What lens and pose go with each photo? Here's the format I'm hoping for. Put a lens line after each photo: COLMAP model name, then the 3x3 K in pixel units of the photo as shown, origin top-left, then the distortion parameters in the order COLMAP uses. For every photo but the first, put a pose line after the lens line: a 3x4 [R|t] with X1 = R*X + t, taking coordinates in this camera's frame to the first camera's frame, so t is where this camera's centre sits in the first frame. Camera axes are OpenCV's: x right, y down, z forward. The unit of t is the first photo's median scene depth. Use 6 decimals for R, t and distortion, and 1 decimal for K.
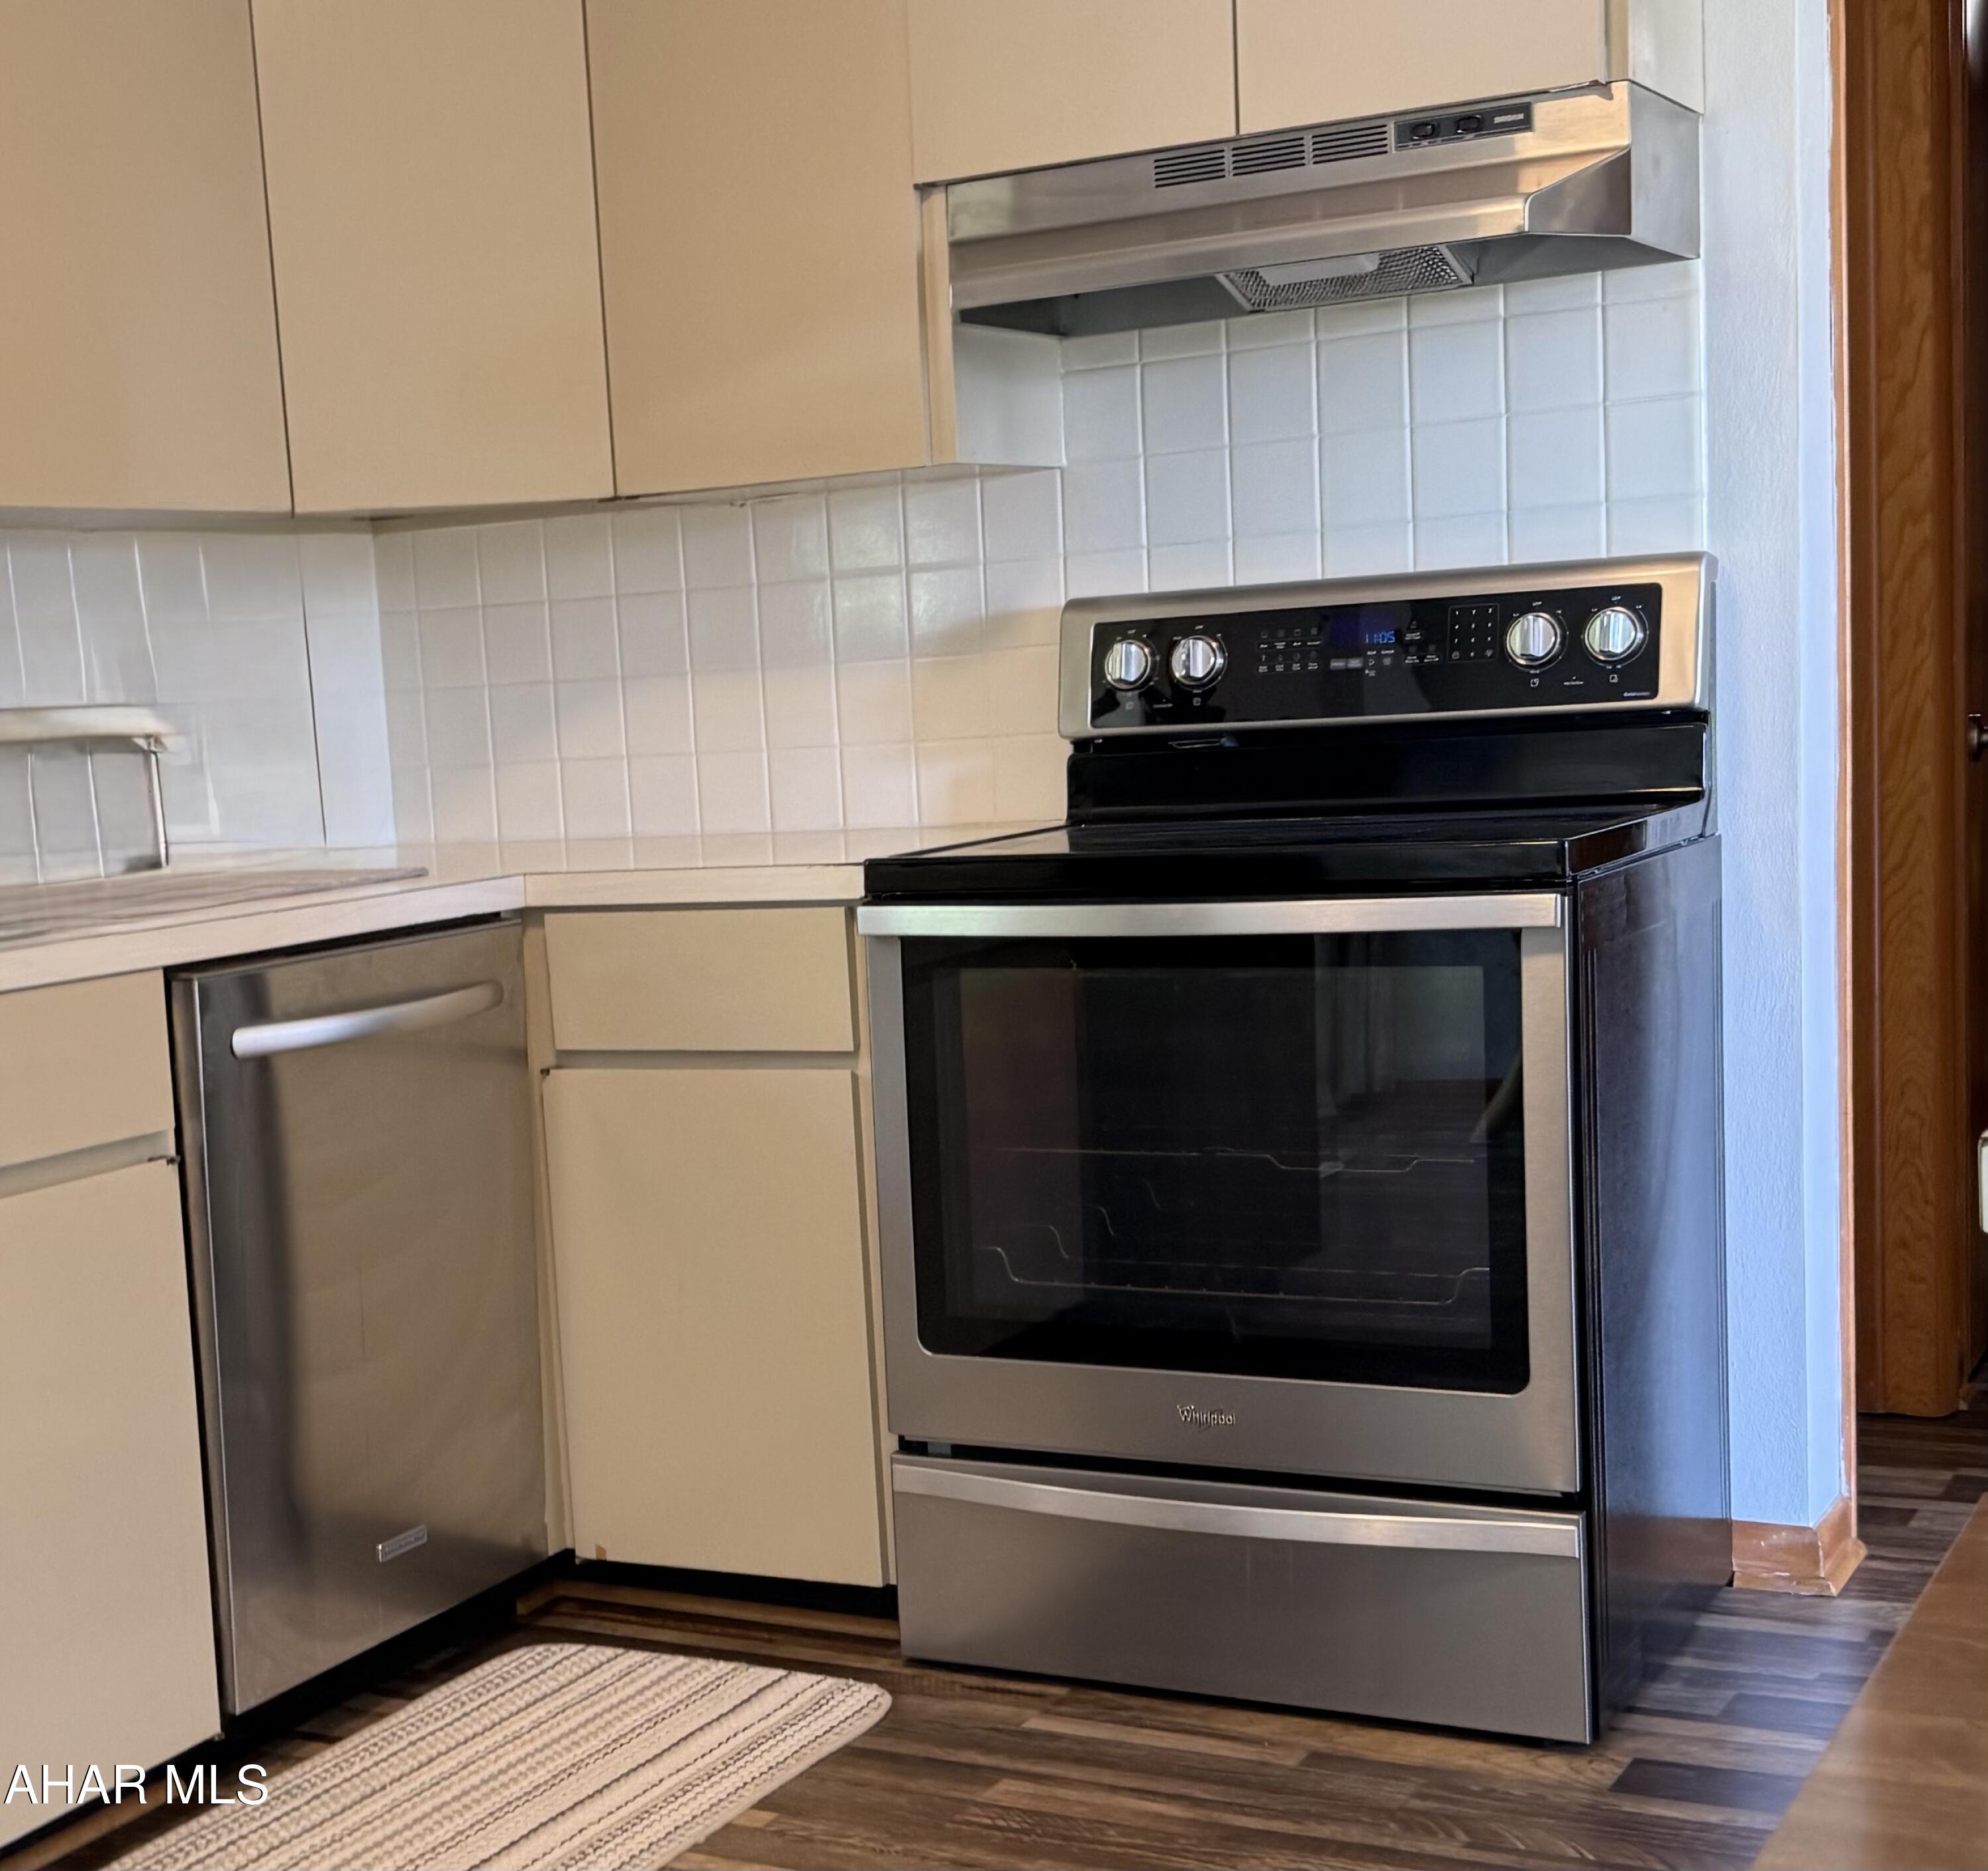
lens RADIAL K [[3130.7, 0, 661.5], [0, 3130.7, 1110.5], [0, 0, 1]] dist [0.133205, -0.098143]
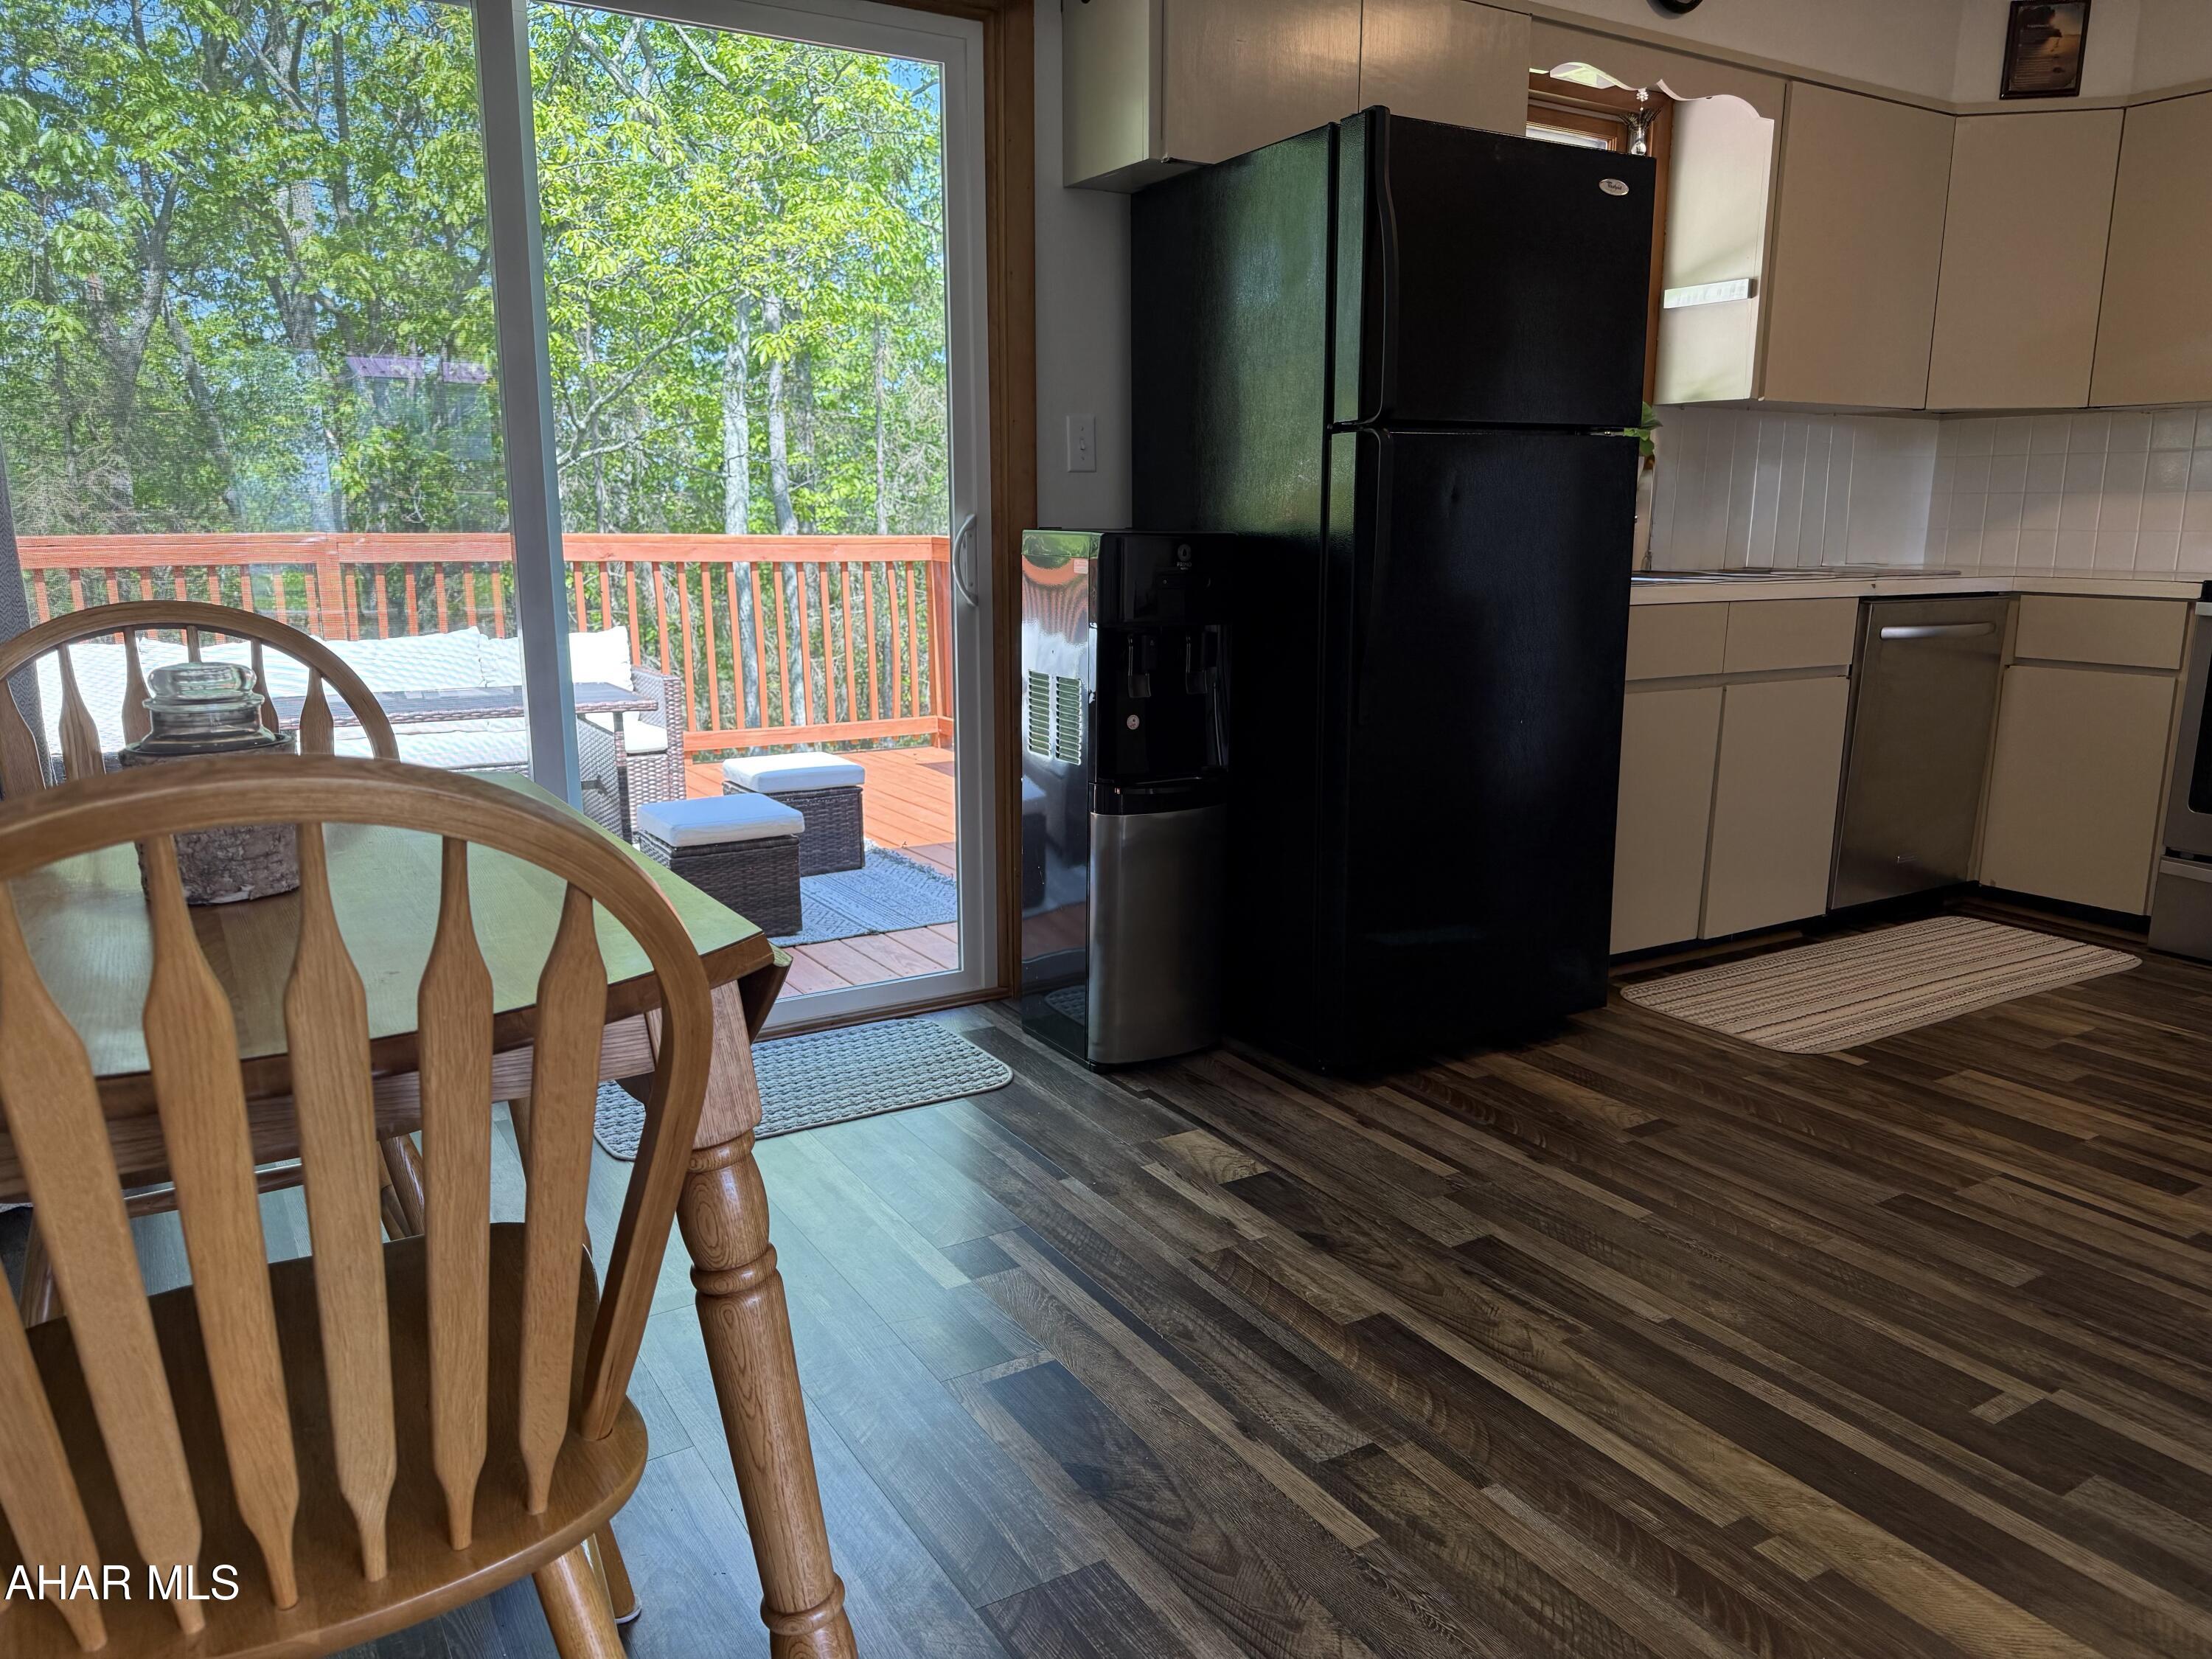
lens RADIAL K [[1555.8, 0, 1079.1], [0, 1555.8, 855.3], [0, 0, 1]] dist [0.016237, -0.036182]
pose [[0.878728, 0.162414, -0.448842, -0.102423], [-0.120243, 0.985326, 0.121134, 0.068168], [0.461930, -0.052473, 0.885363, -0.306748]]
